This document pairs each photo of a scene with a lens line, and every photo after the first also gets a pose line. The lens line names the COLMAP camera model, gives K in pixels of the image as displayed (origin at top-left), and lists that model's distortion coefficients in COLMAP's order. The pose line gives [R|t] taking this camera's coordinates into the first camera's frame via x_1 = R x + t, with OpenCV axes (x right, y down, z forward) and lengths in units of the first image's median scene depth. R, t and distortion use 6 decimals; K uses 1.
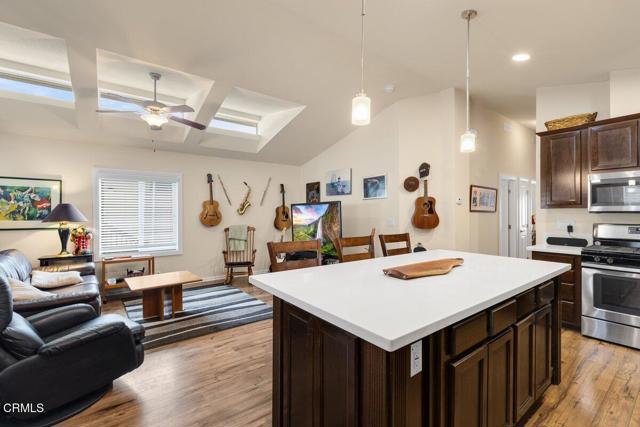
lens RADIAL K [[285.4, 0, 317.7], [0, 285.4, 212.8], [0, 0, 1]] dist [-0.010012, 0.000938]
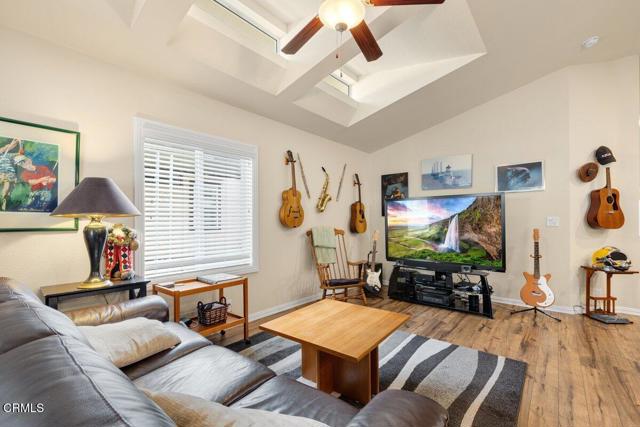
lens RADIAL K [[285.4, 0, 314.3], [0, 285.4, 219.6], [0, 0, 1]] dist [-0.010012, 0.000938]
pose [[0.975155, 0.005306, 0.221462, -0.542654], [-0.004573, 0.999982, -0.003825, 0.033701], [-0.221478, 0.002717, 0.975162, 0.375251]]
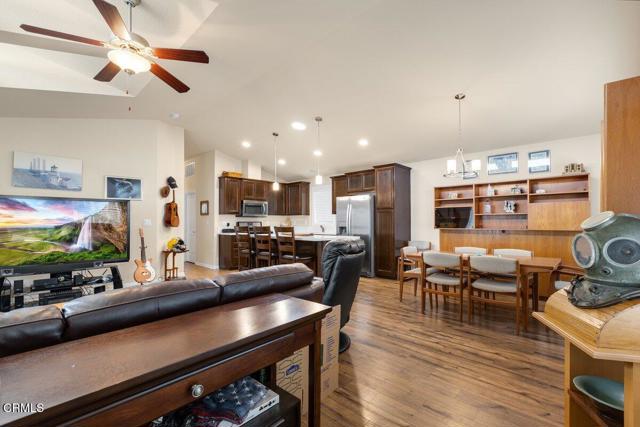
lens RADIAL K [[285.4, 0, 317.0], [0, 285.4, 218.7], [0, 0, 1]] dist [-0.010012, 0.000938]
pose [[-0.157085, 0.017692, 0.987427, -0.955103], [0.002525, 0.999843, -0.017513, 0.038764], [-0.987582, -0.000258, -0.157105, 0.504793]]
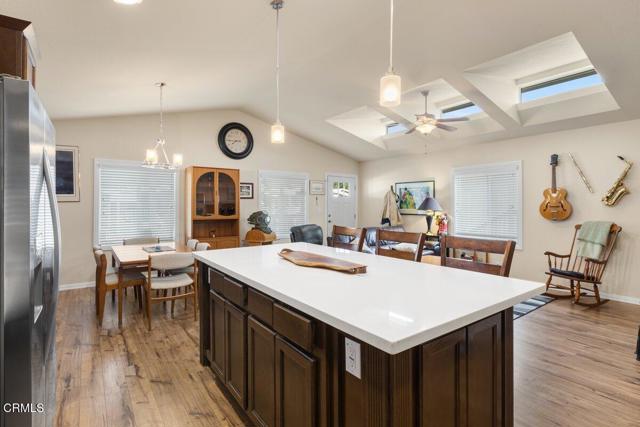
lens RADIAL K [[311.5, 0, 309.6], [0, 311.5, 202.8], [0, 0, 1]] dist [-0.019098, 0.000051]
pose [[-0.060717, -0.006526, -0.998134, 0.596874], [-0.003393, 0.999974, -0.006331, 0.006390], [0.998149, 0.003002, -0.060737, 0.422619]]
